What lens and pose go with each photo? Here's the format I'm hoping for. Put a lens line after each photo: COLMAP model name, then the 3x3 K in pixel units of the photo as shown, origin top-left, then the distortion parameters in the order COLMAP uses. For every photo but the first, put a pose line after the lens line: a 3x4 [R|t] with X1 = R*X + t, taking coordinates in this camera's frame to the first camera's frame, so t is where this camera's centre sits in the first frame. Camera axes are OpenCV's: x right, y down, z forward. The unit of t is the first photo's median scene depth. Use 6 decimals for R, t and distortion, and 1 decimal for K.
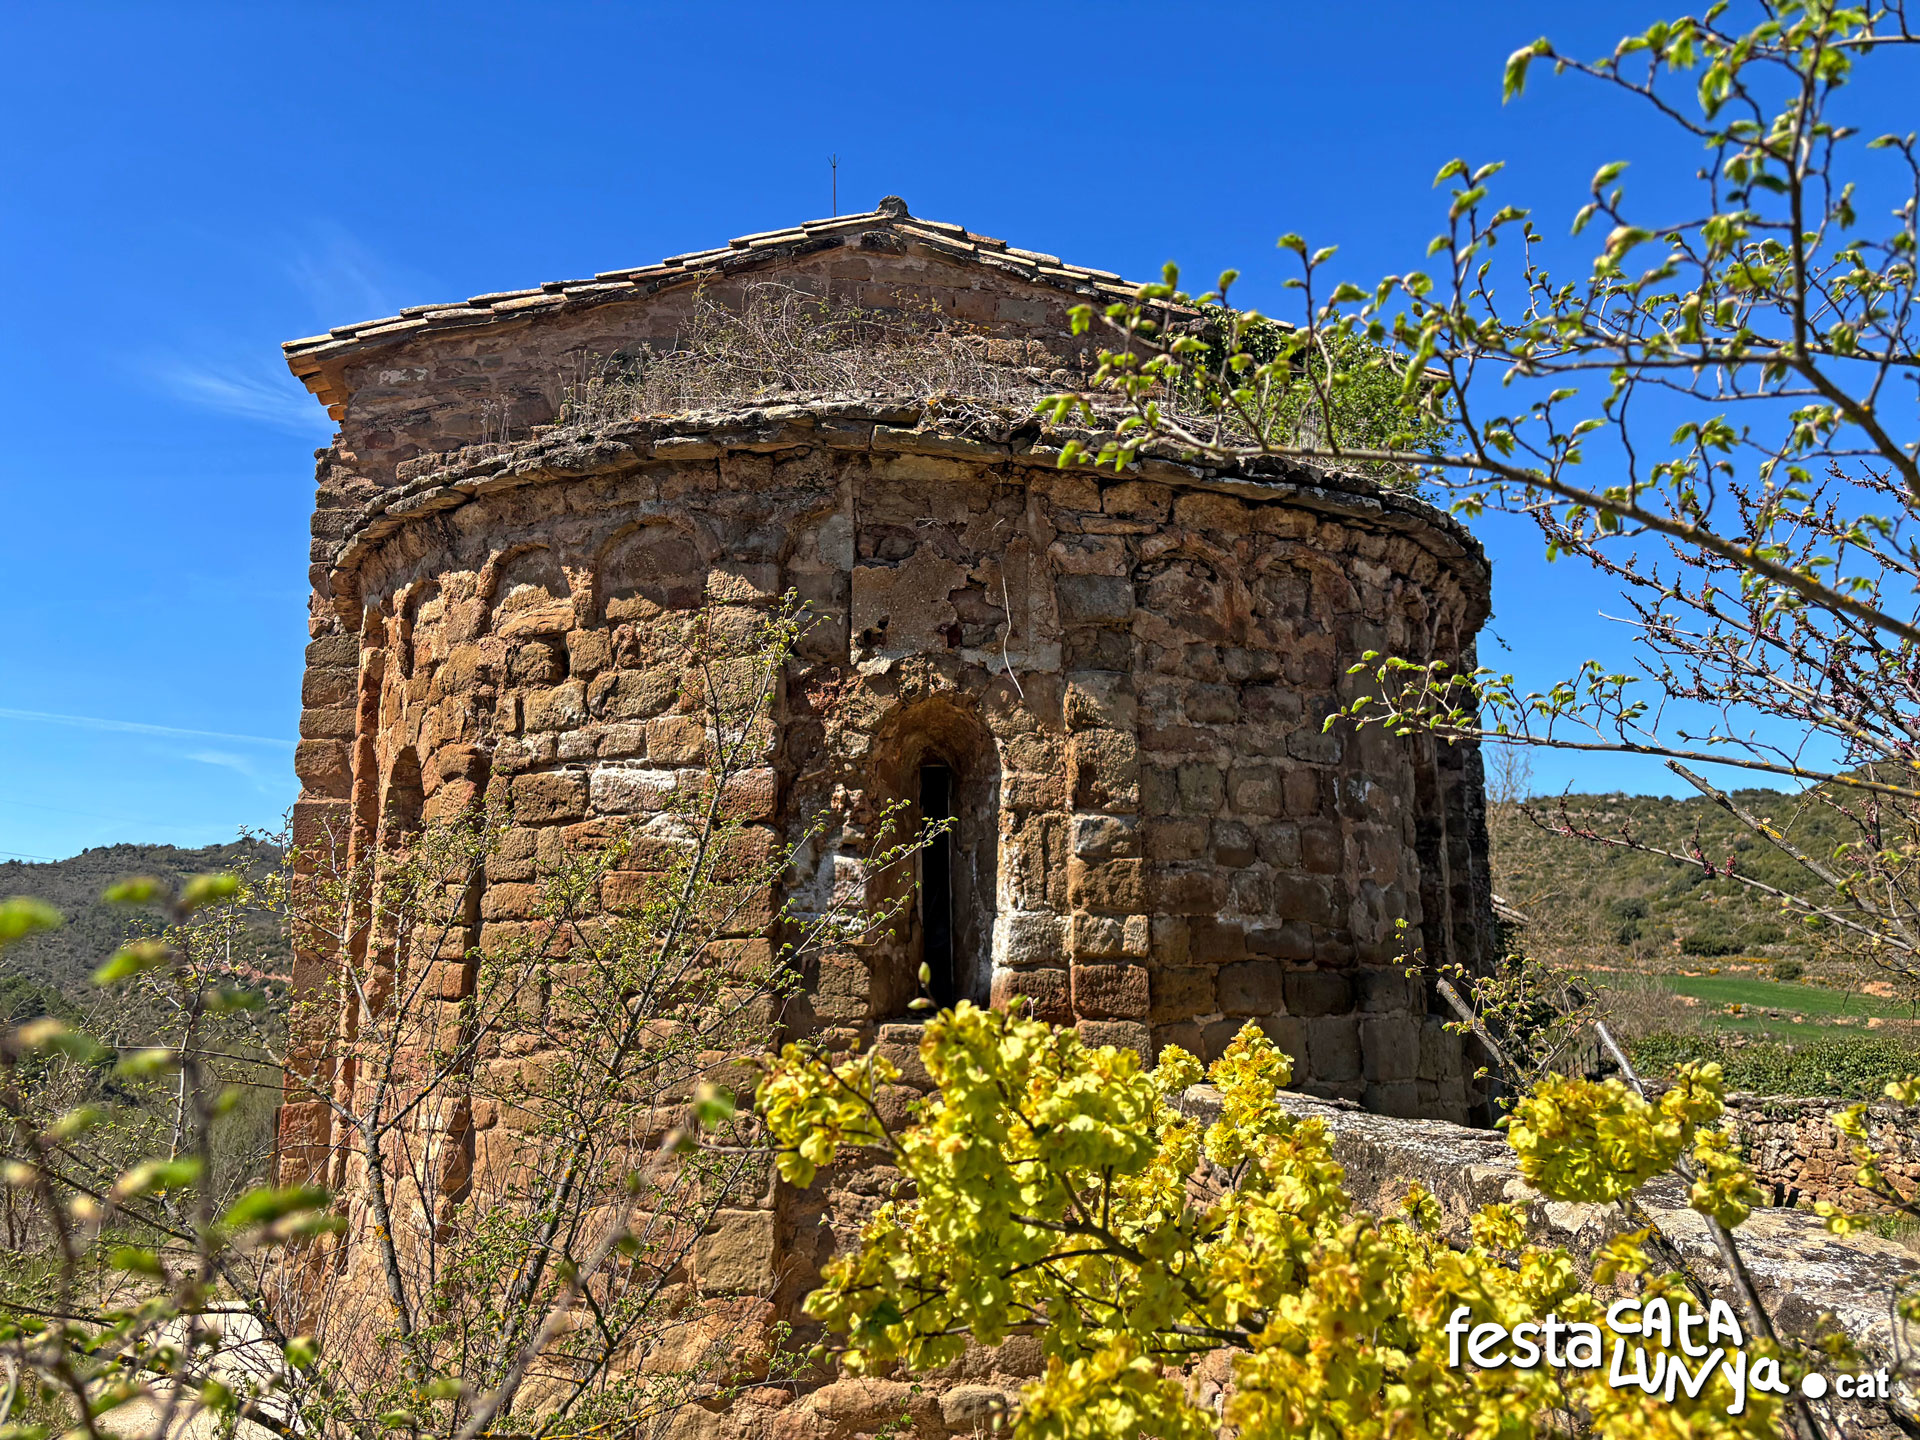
lens RADIAL K [[1532.8, 0, 960.0], [0, 1532.8, 720.0], [0, 0, 1]] dist [0.022414, 0.005308]
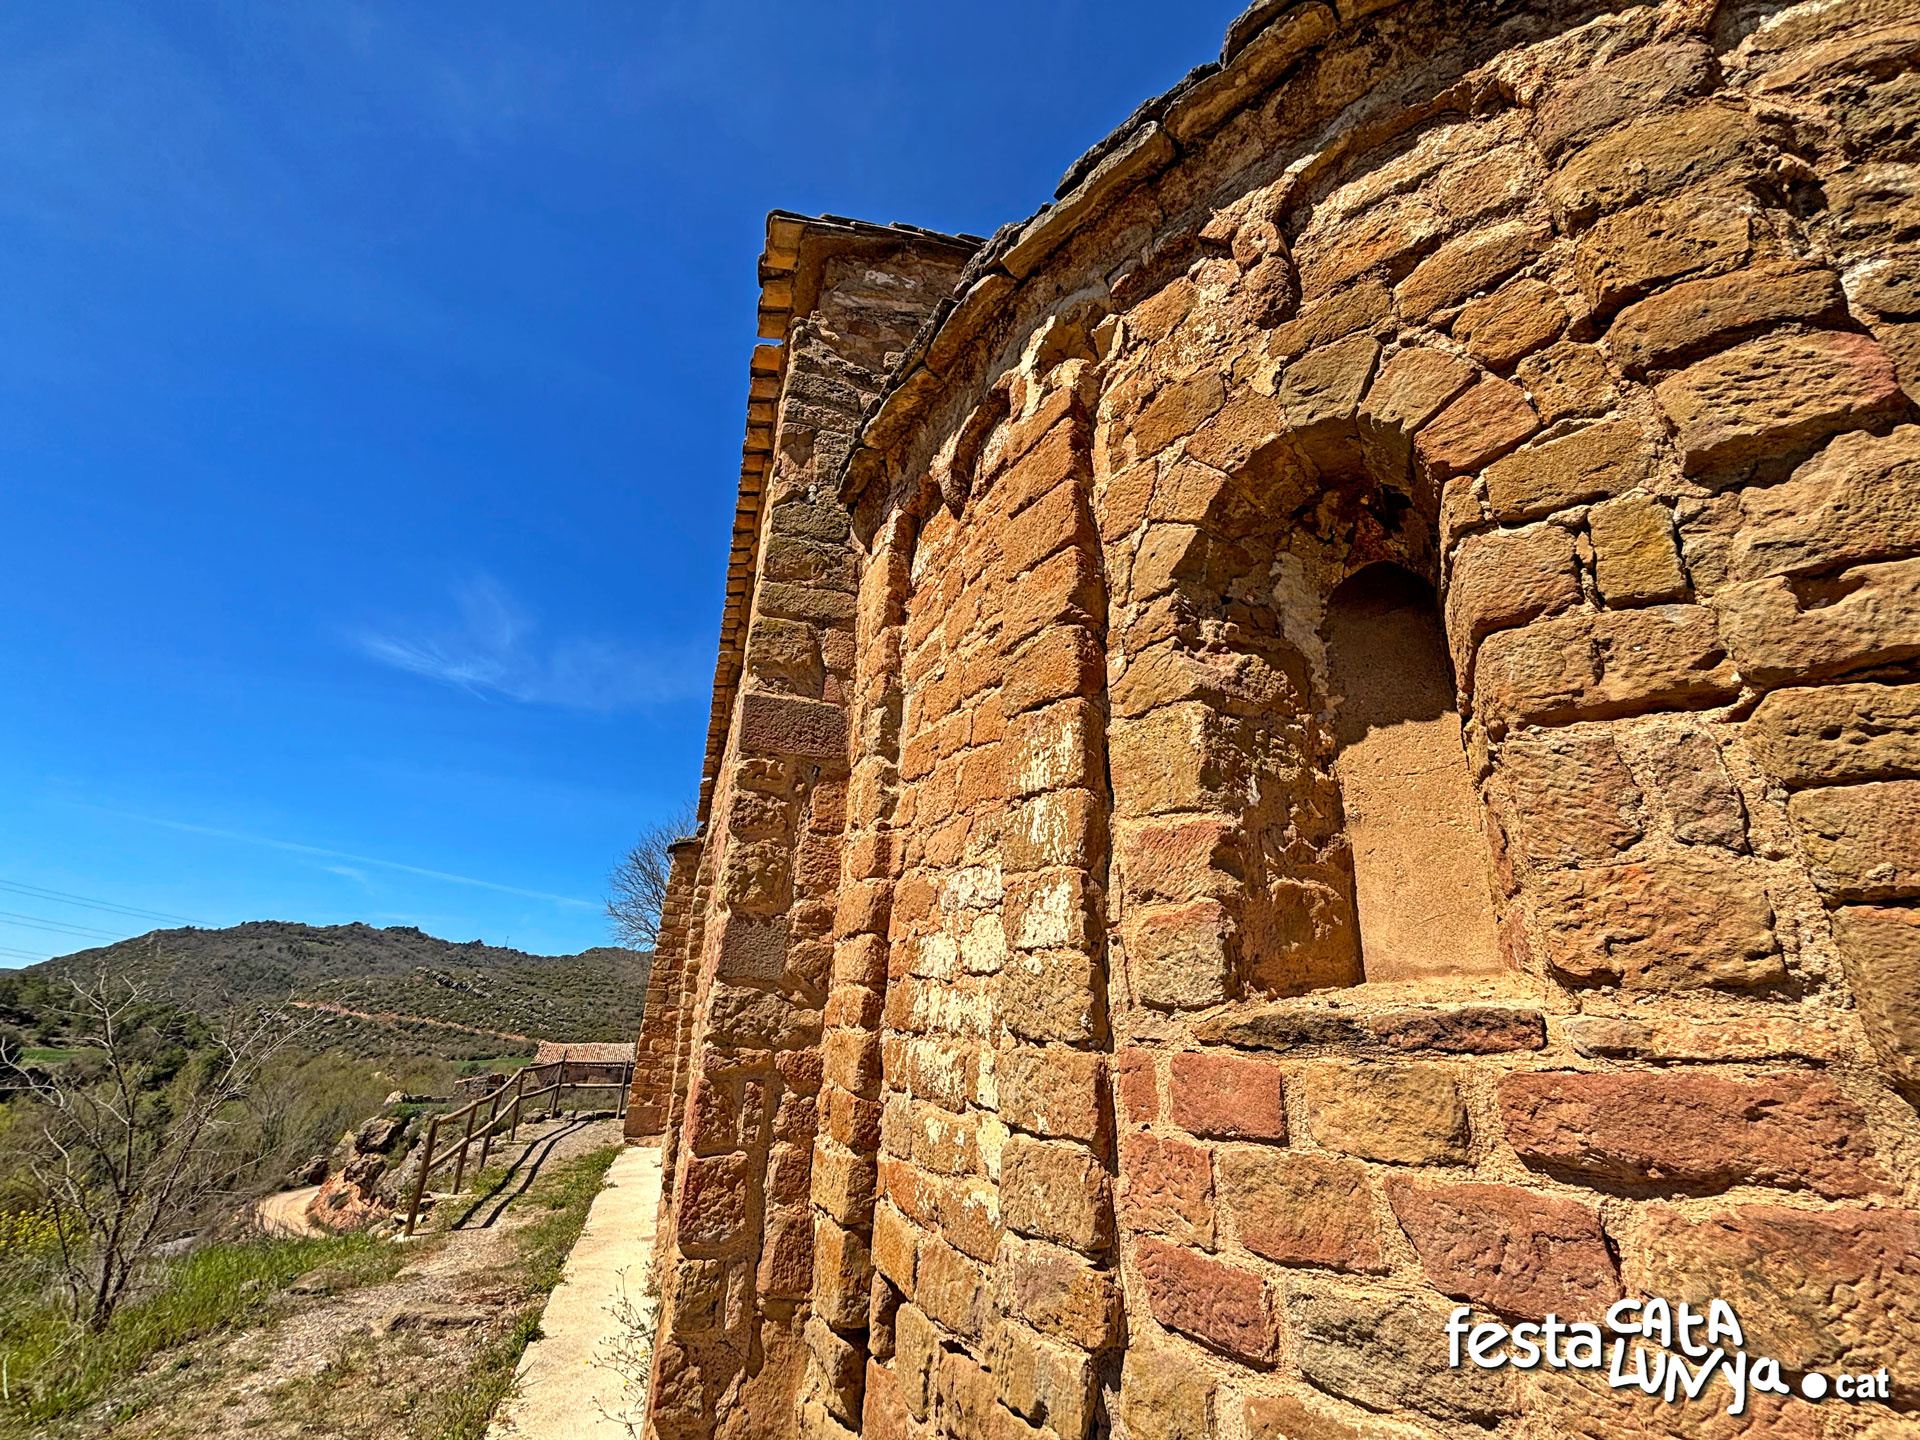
lens RADIAL K [[772.2, 0, 957.0], [0, 772.2, 714.7], [0, 0, 1]] dist [0.001743, 0.000654]
pose [[0.975241, 0.107424, 0.193302, -0.388678], [-0.062124, 0.971973, -0.226734, 0.133015], [-0.212241, 0.209111, 0.954582, 0.612222]]
